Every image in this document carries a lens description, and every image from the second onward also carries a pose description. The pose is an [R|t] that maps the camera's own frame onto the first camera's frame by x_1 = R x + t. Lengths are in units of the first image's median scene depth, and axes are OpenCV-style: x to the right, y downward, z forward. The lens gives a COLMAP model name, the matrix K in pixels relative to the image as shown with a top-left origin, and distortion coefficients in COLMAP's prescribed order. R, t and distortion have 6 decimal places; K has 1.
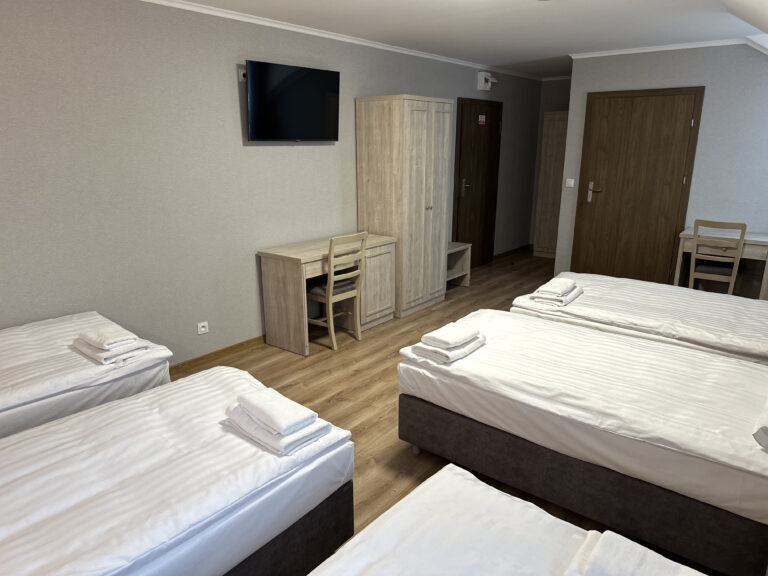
lens RADIAL K [[537.1, 0, 380.8], [0, 537.1, 290.0], [0, 0, 1]] dist [0.100919, -0.133085]
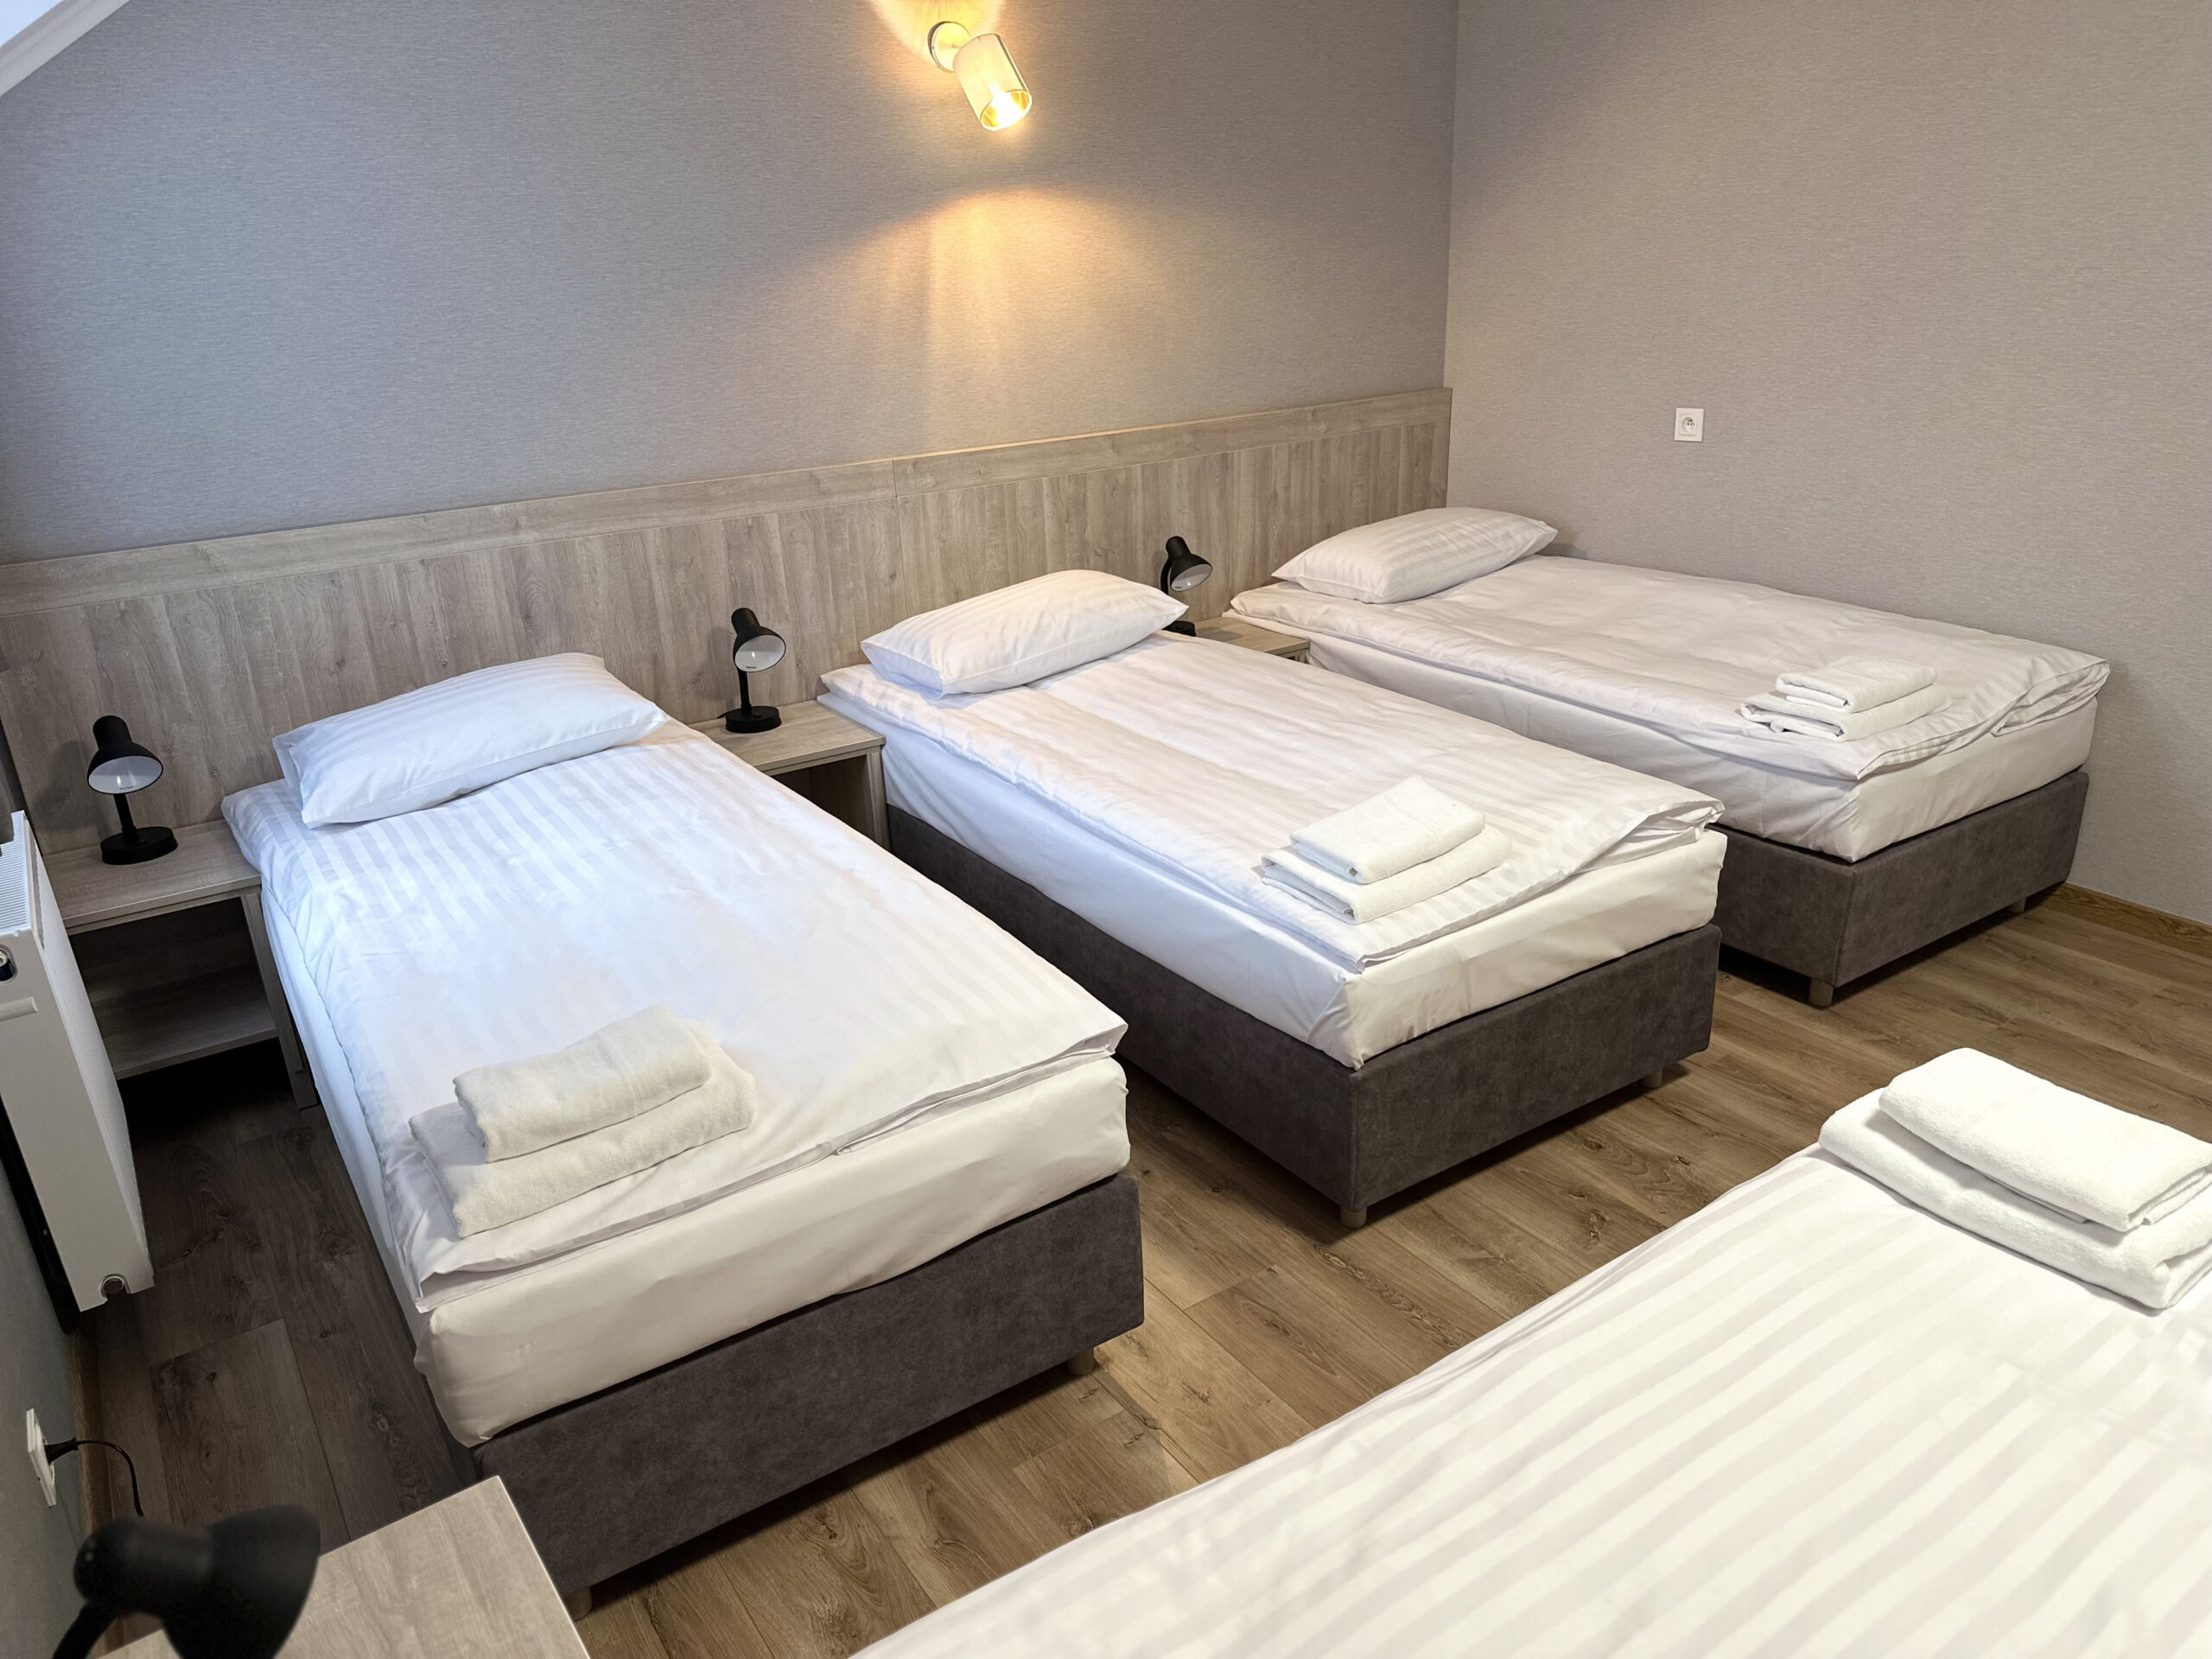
lens RADIAL K [[1527.9, 0, 1103.5], [0, 1527.9, 825.4], [0, 0, 1]] dist [0.252721, -0.379948]
pose [[-0.302514, 0.358047, -0.883339, 0.738669], [-0.217619, 0.876338, 0.429737, -0.202743], [0.927970, 0.322232, -0.187186, 0.776365]]
